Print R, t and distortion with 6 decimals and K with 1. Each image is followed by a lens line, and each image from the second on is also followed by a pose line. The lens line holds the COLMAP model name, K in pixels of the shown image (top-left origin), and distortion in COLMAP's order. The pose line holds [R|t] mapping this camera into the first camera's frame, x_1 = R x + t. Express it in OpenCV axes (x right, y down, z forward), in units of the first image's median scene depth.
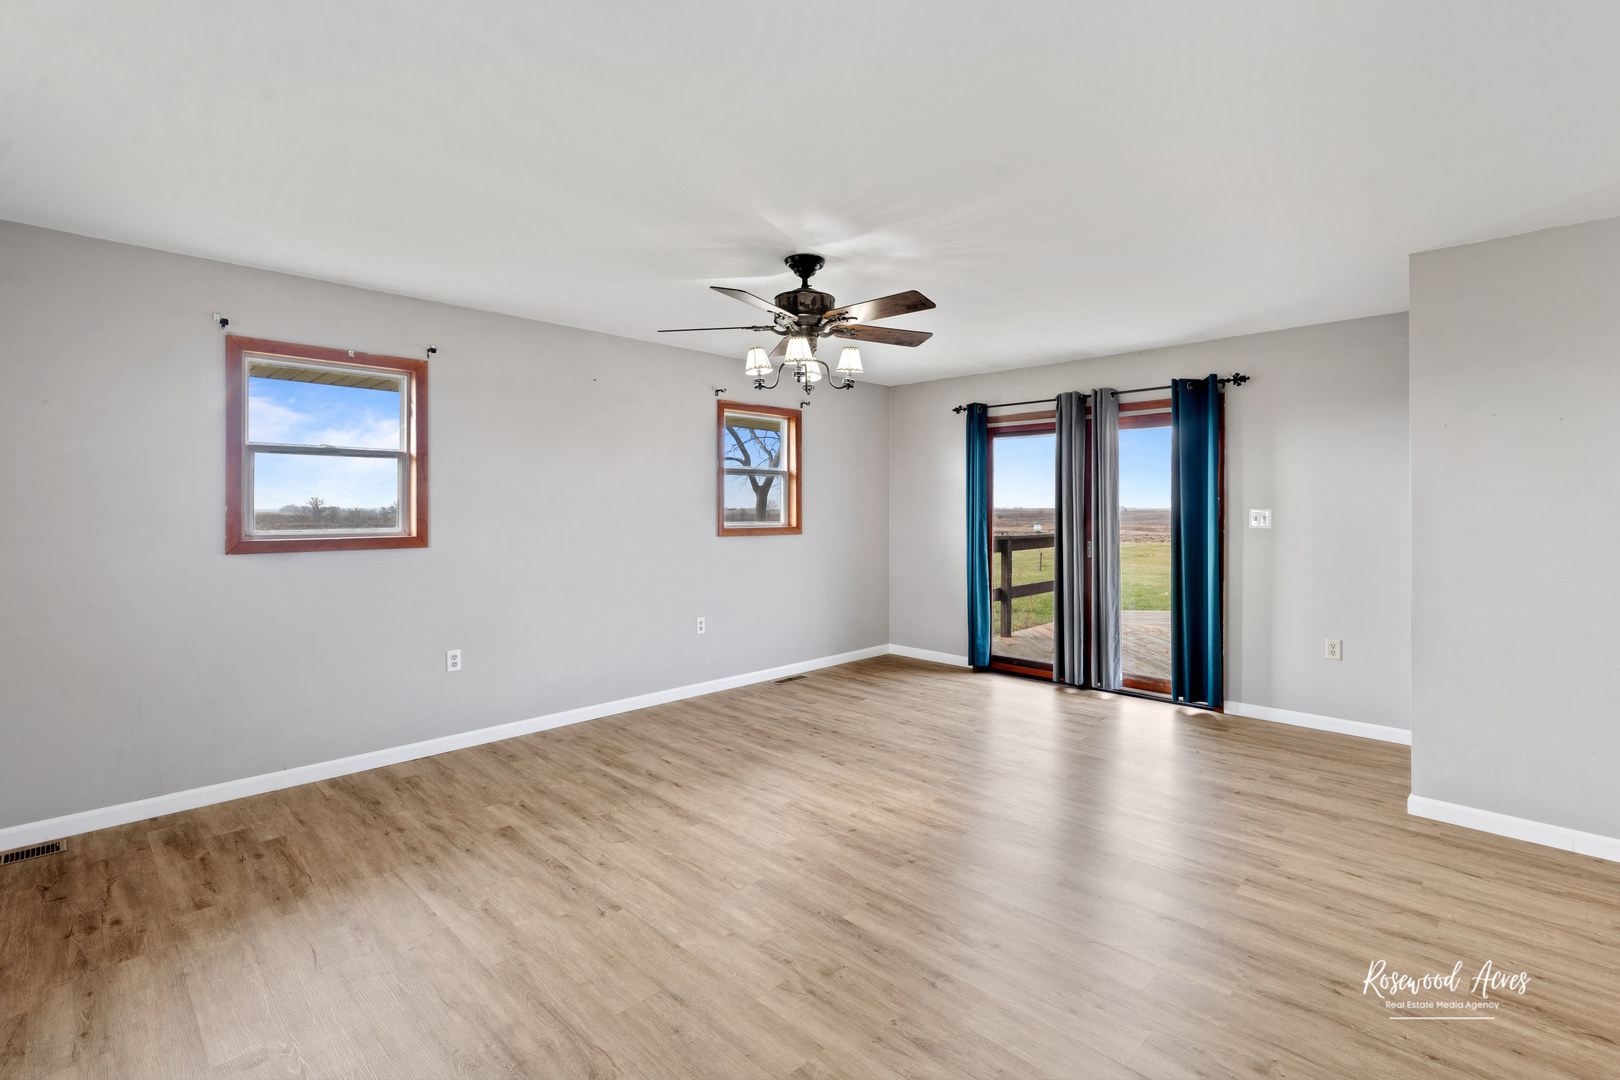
lens RADIAL K [[735.1, 0, 814.4], [0, 735.1, 505.5], [0, 0, 1]] dist [0.000905, 0.000015]
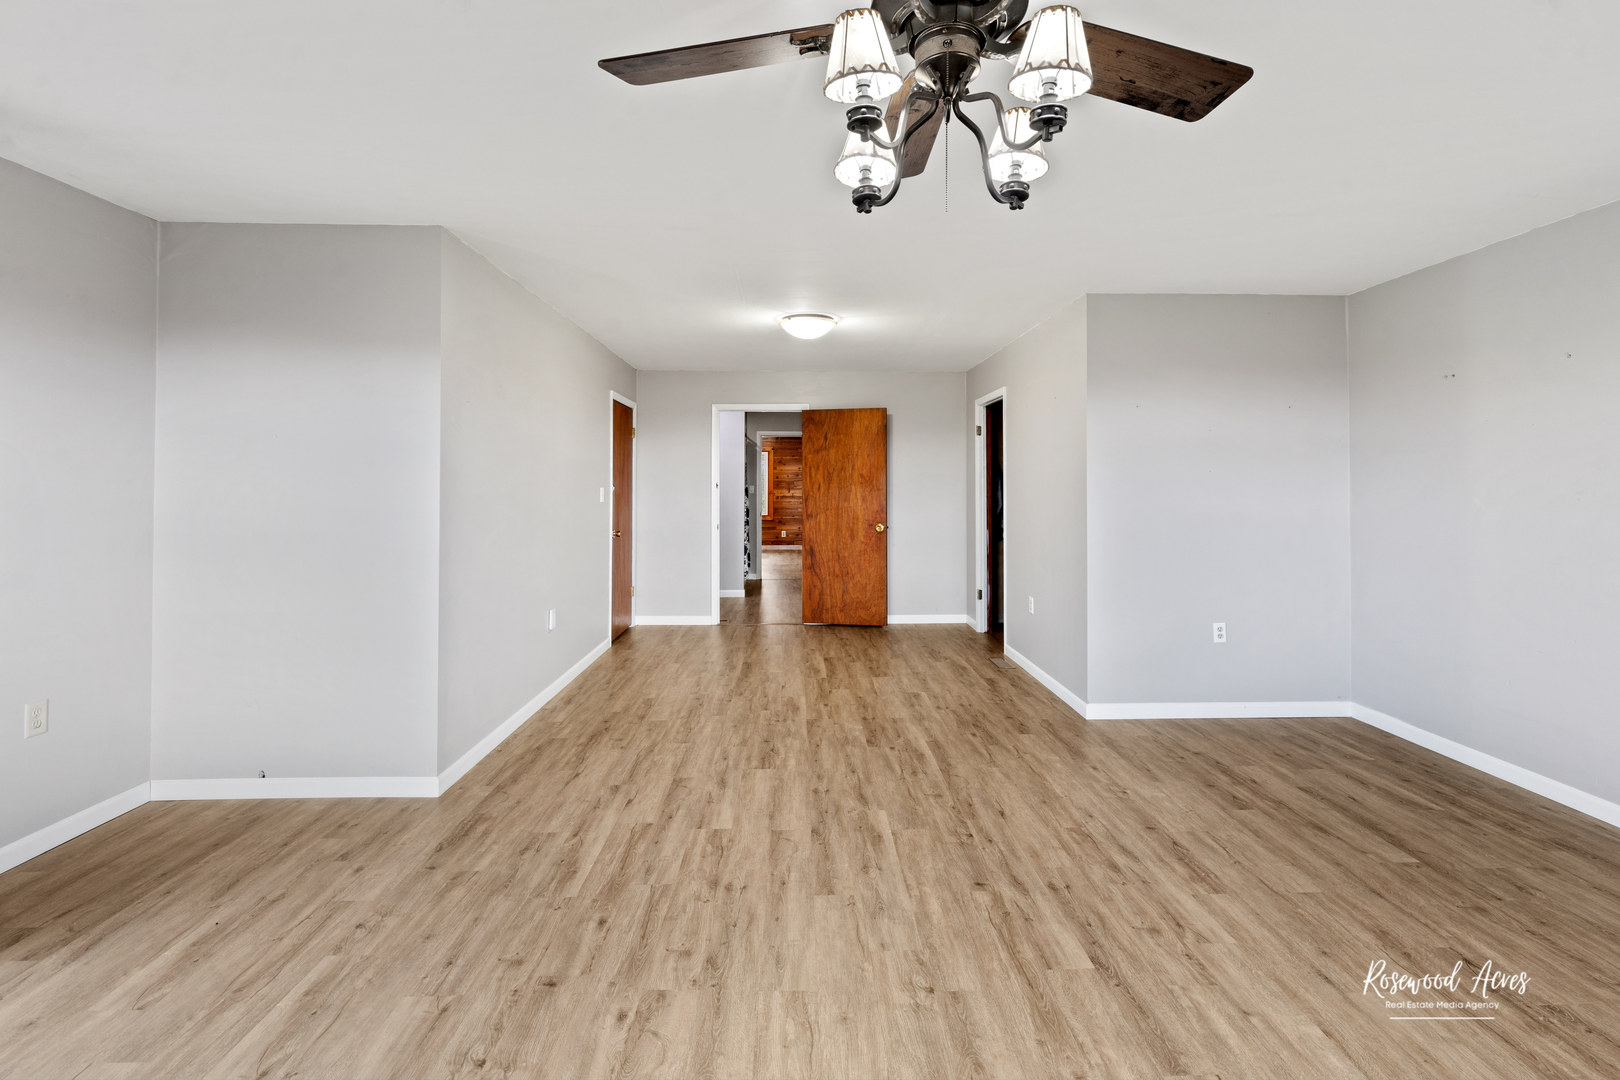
lens RADIAL K [[735.1, 0, 814.4], [0, 735.1, 505.5], [0, 0, 1]] dist [0.000905, 0.000015]
pose [[-0.712695, -0.019062, 0.701214, -0.318141], [-0.003452, 0.999714, 0.023668, 0.005443], [-0.701465, 0.014448, -0.712557, 1.827624]]
